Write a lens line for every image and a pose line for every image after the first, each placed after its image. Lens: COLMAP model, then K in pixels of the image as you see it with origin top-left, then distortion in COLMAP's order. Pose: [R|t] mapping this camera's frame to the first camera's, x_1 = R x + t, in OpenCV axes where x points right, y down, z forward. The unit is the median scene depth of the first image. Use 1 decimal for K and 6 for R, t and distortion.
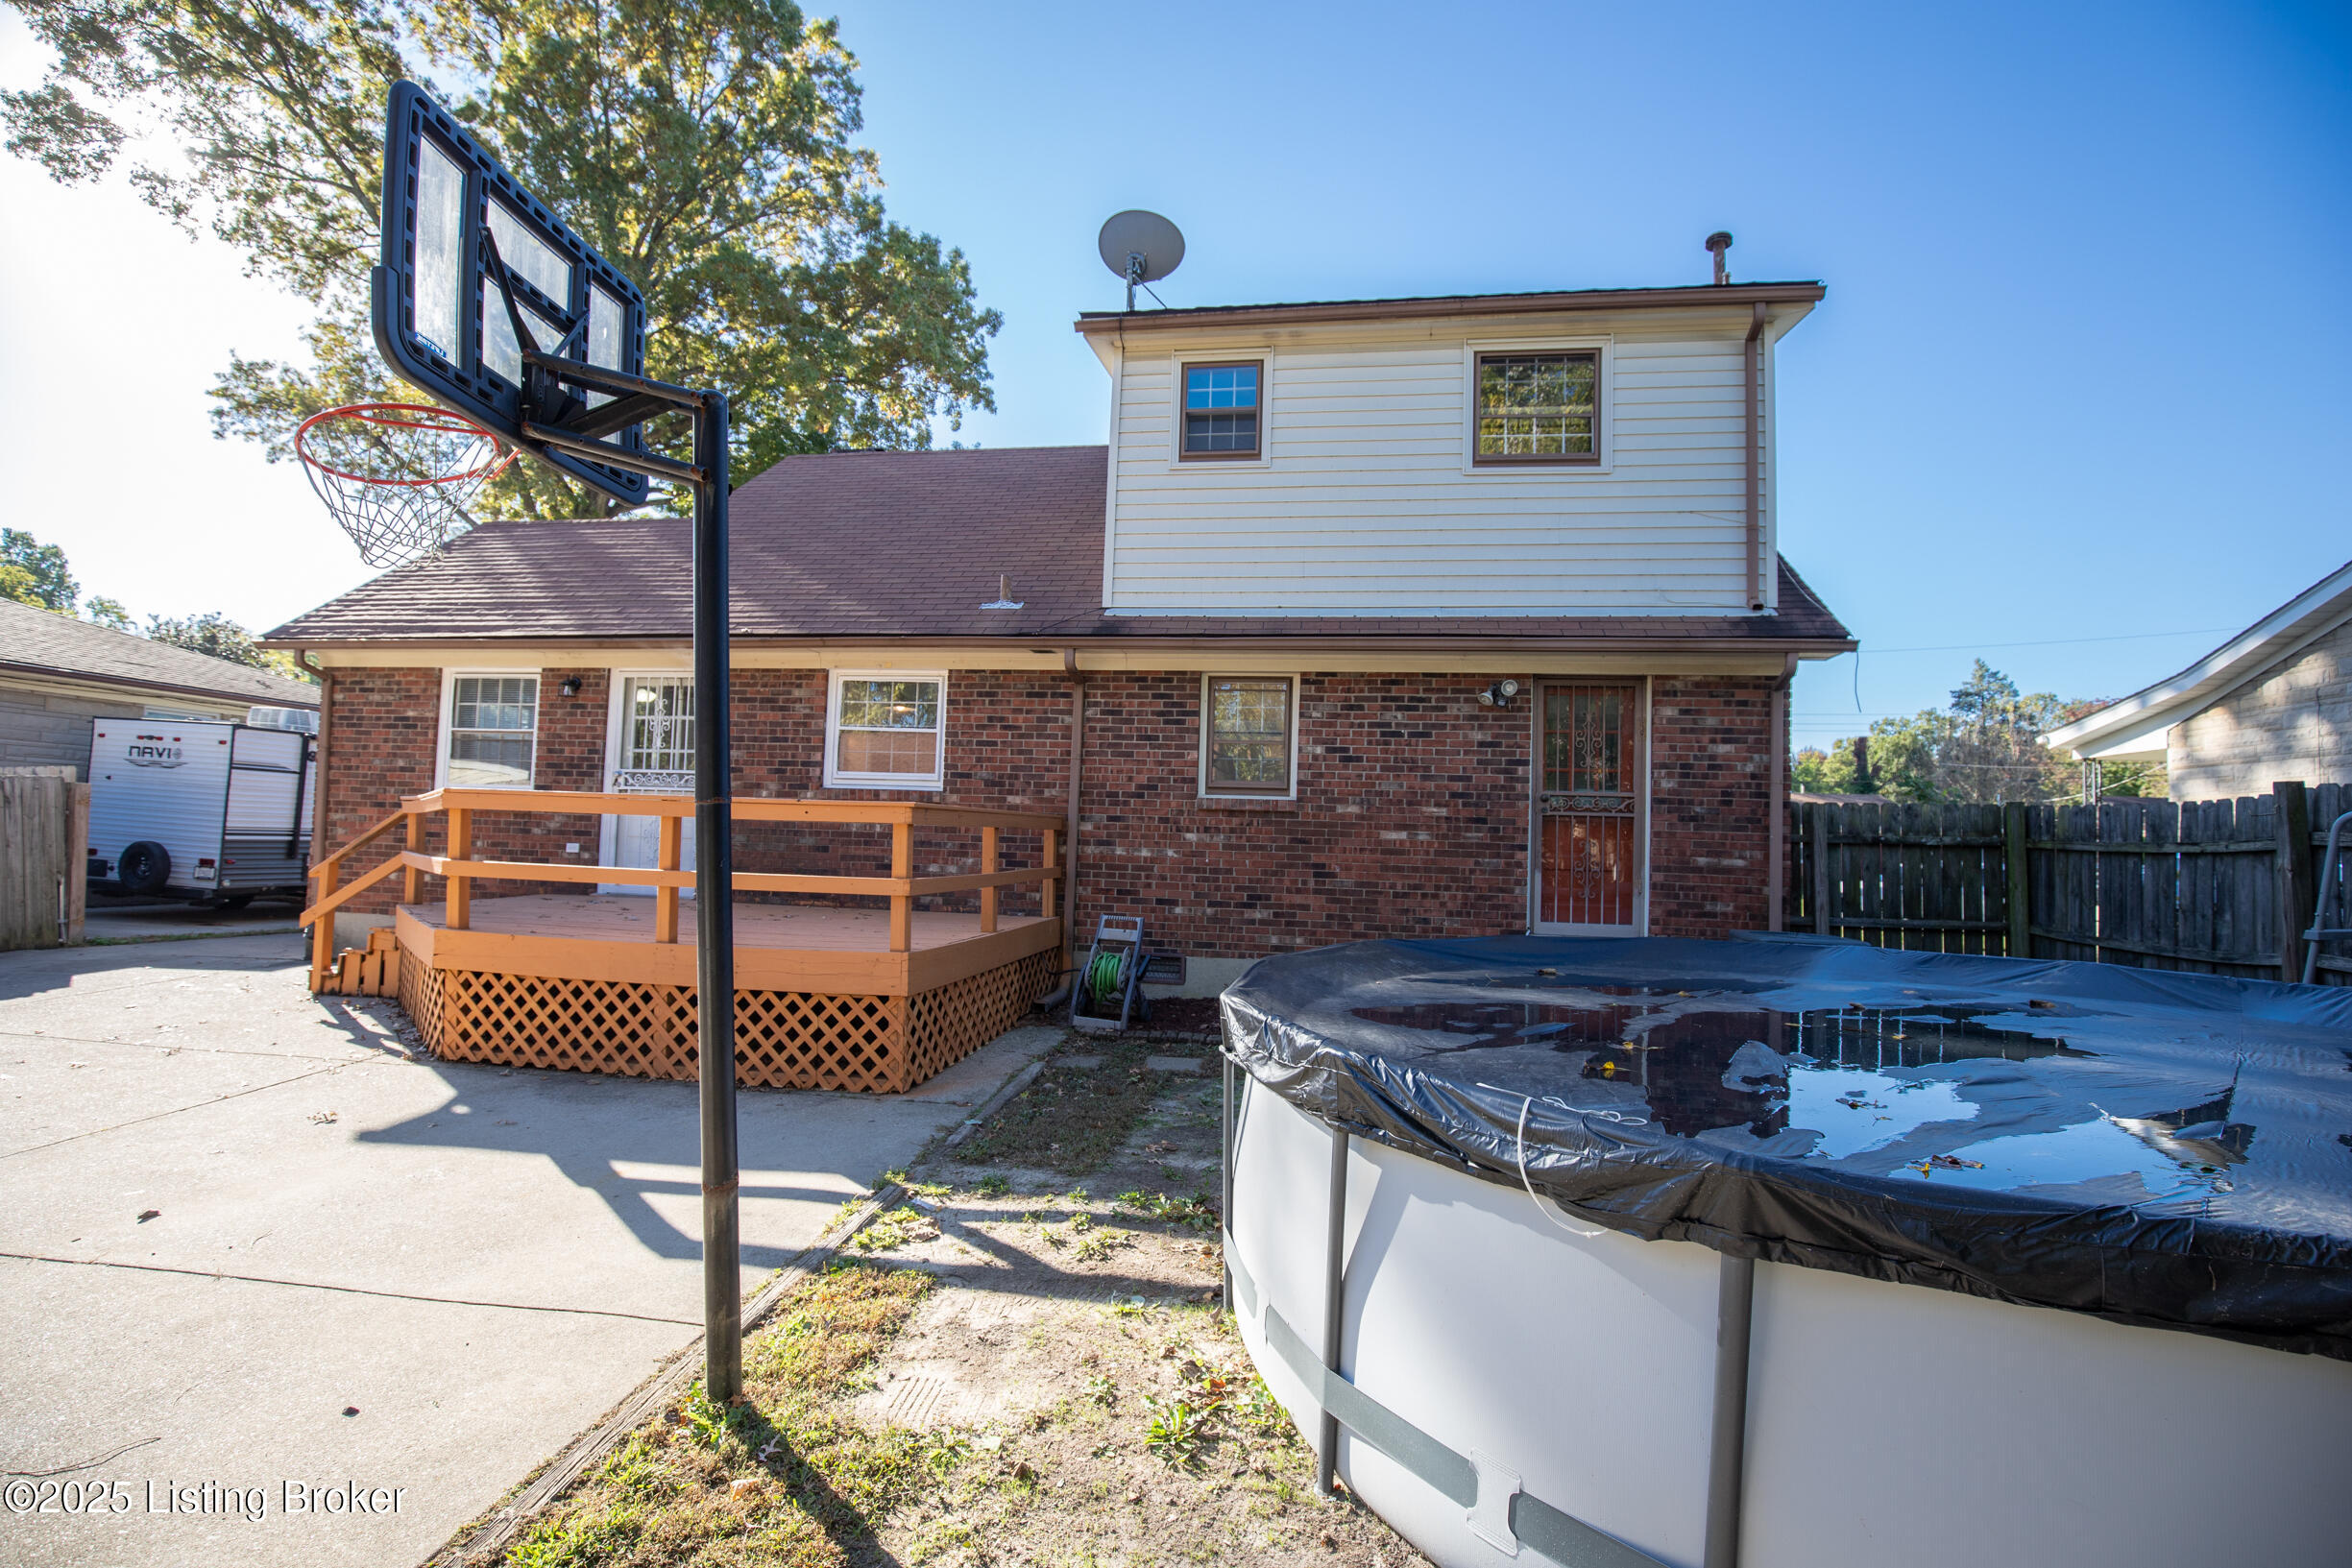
lens RADIAL K [[1072.7, 0, 1185.2], [0, 1072.7, 786.0], [0, 0, 1]] dist [-0.028943, 0.003485]
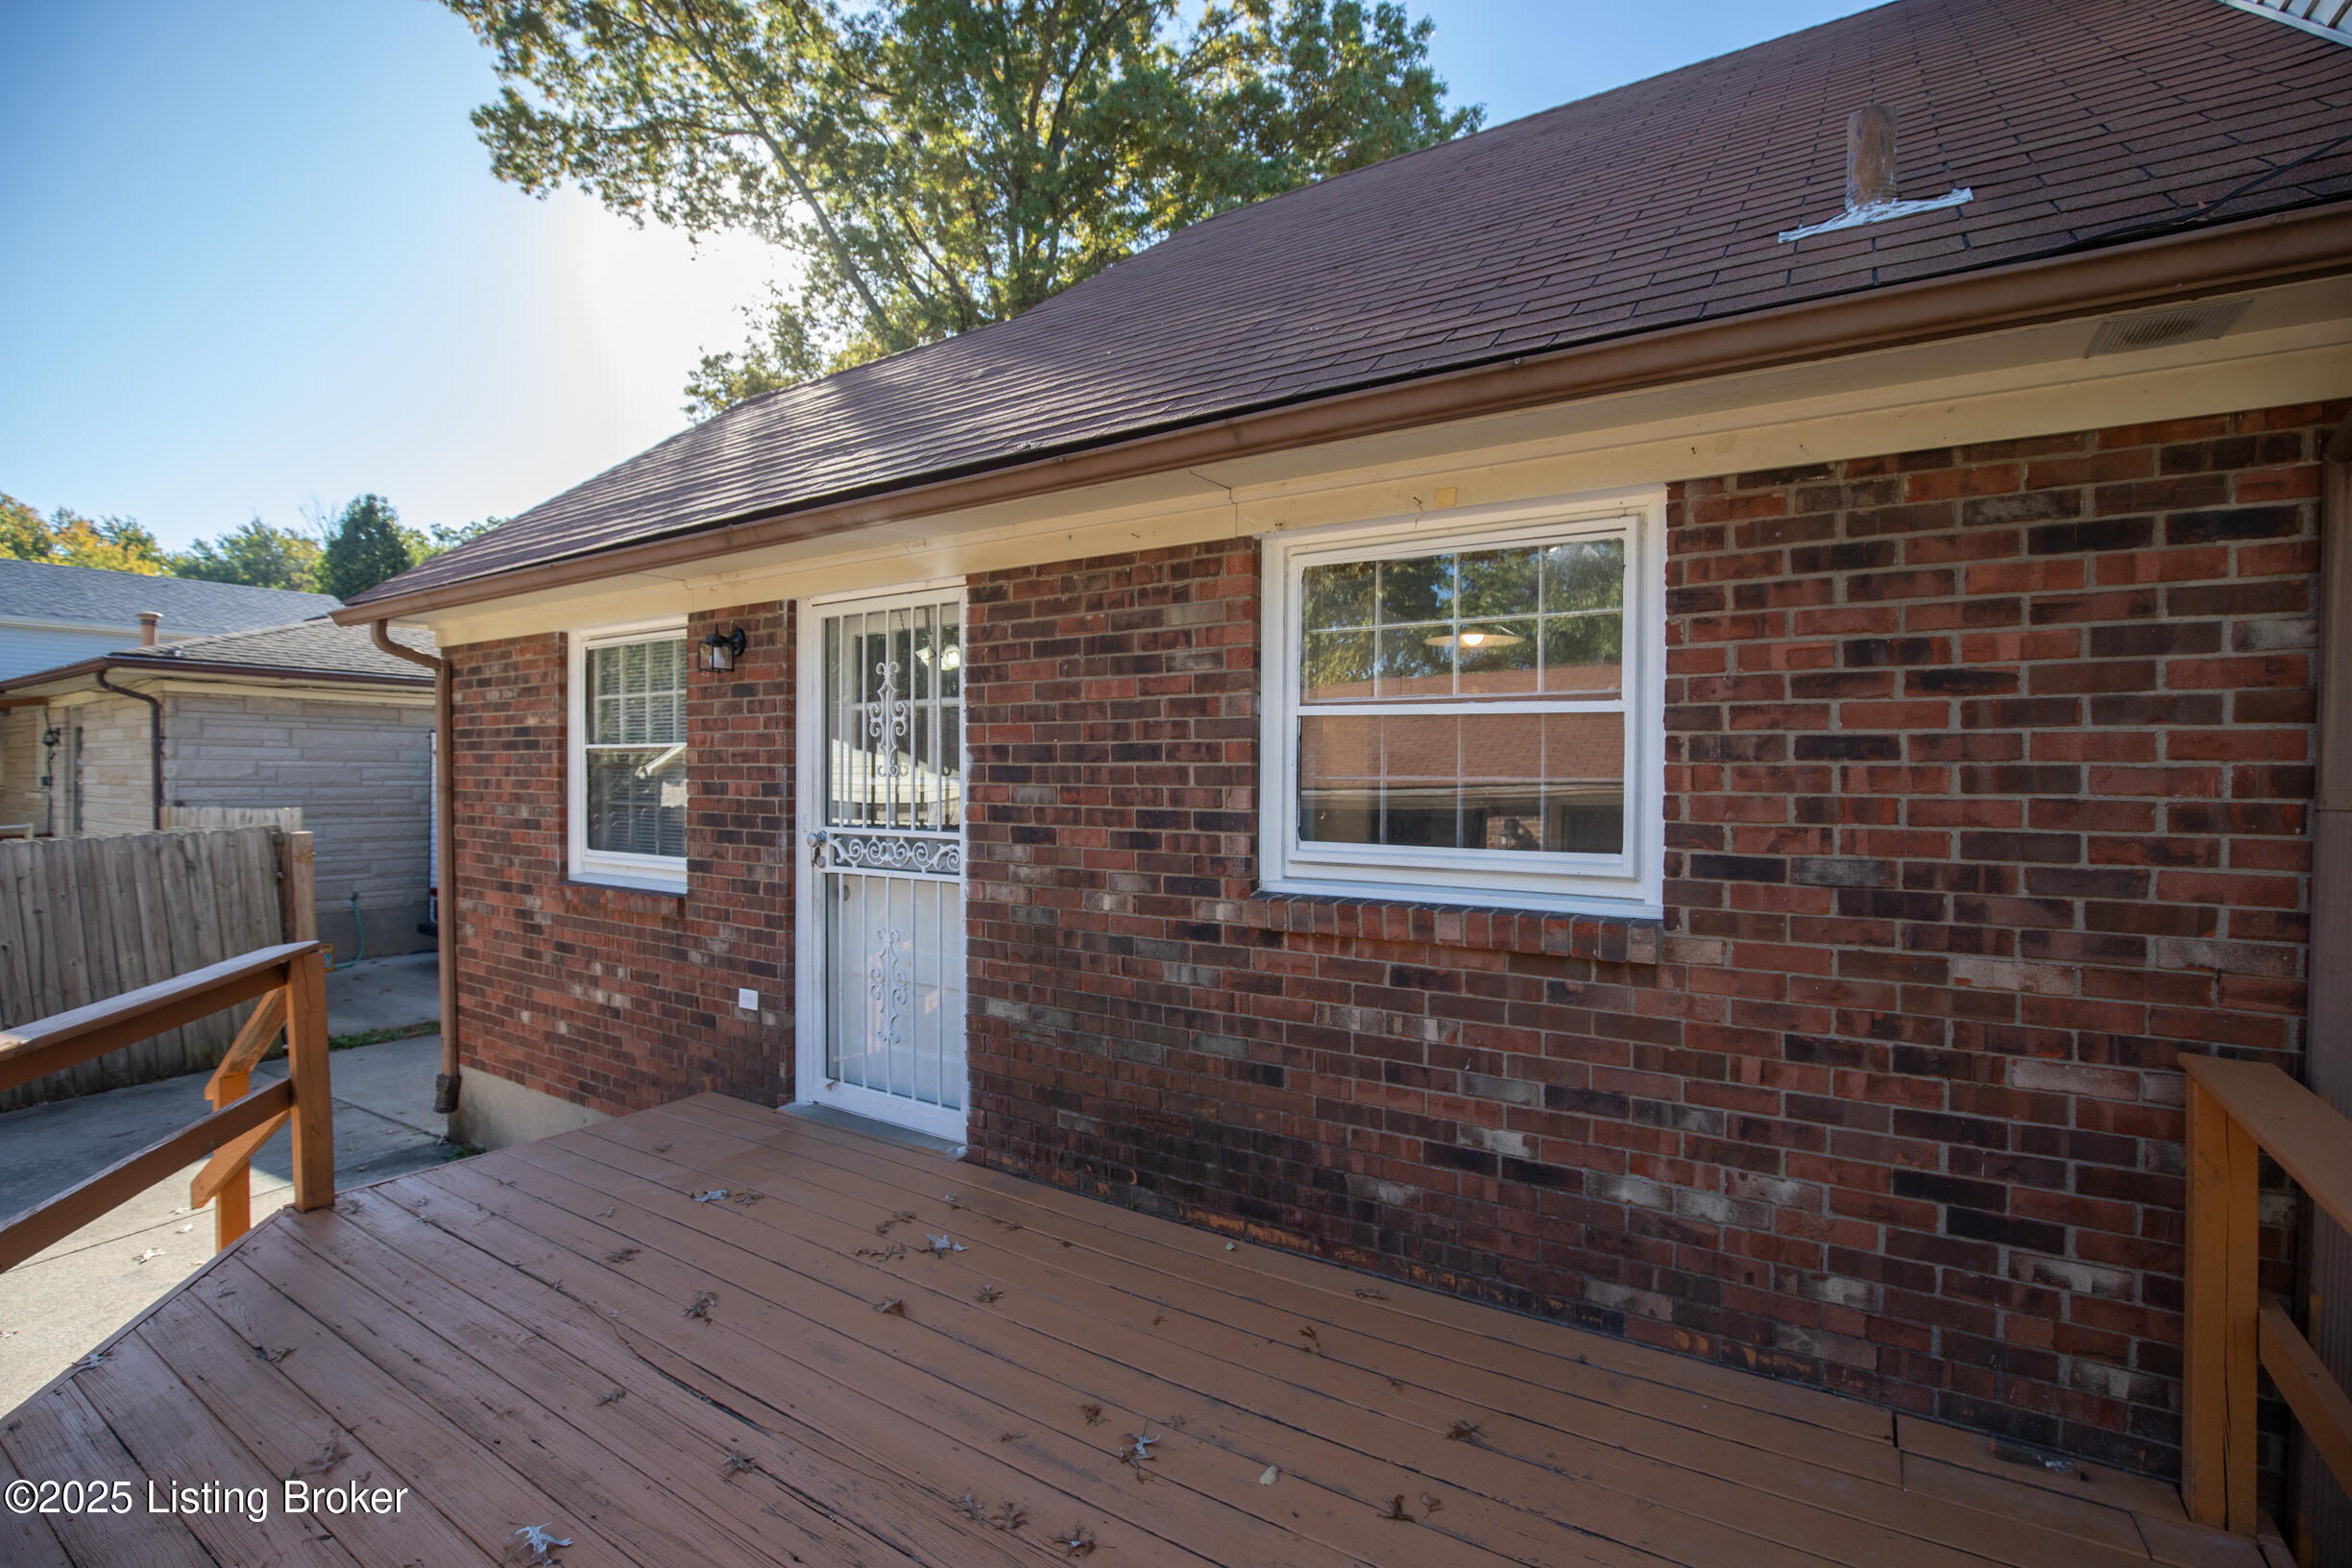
lens RADIAL K [[1072.7, 0, 1173.3], [0, 1072.7, 786.1], [0, 0, 1]] dist [-0.028943, 0.003485]
pose [[0.908846, -0.021598, -0.416573, -0.221531], [0.043755, 0.998085, 0.043714, -0.047702], [0.414831, -0.057957, 0.908051, 0.682983]]
